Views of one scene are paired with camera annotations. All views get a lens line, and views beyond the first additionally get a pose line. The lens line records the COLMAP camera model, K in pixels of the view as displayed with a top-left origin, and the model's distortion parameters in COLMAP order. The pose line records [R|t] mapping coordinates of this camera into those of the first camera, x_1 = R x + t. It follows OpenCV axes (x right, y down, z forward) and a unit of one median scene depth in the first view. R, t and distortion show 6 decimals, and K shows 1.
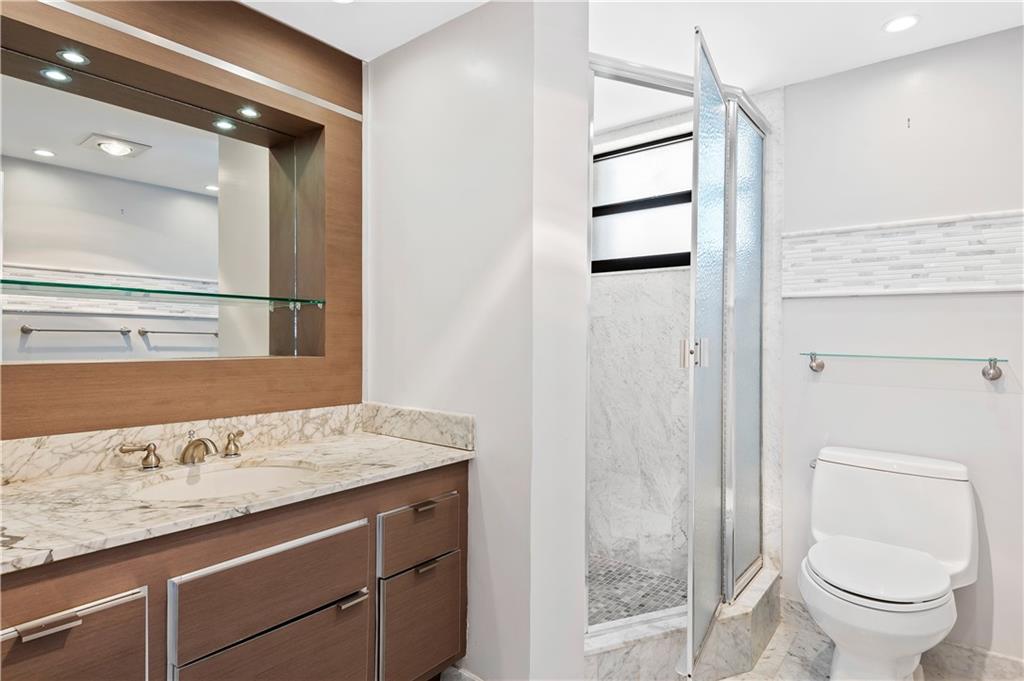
lens RADIAL K [[553.5, 0, 504.6], [0, 553.5, 339.9], [0, 0, 1]] dist [0.020189, -0.017170]
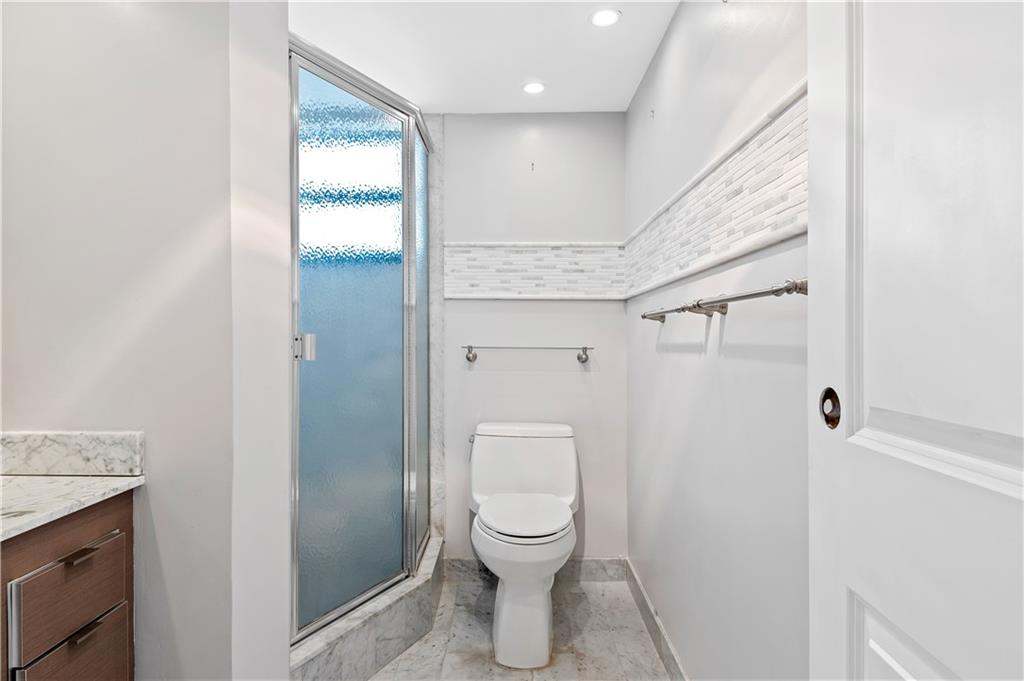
lens RADIAL K [[553.5, 0, 506.7], [0, 553.5, 338.7], [0, 0, 1]] dist [0.020189, -0.017170]
pose [[0.782427, -0.012015, 0.622626, -0.136797], [0.008670, 0.999927, 0.008401, -0.001422], [-0.622682, -0.001175, 0.782475, 0.030863]]
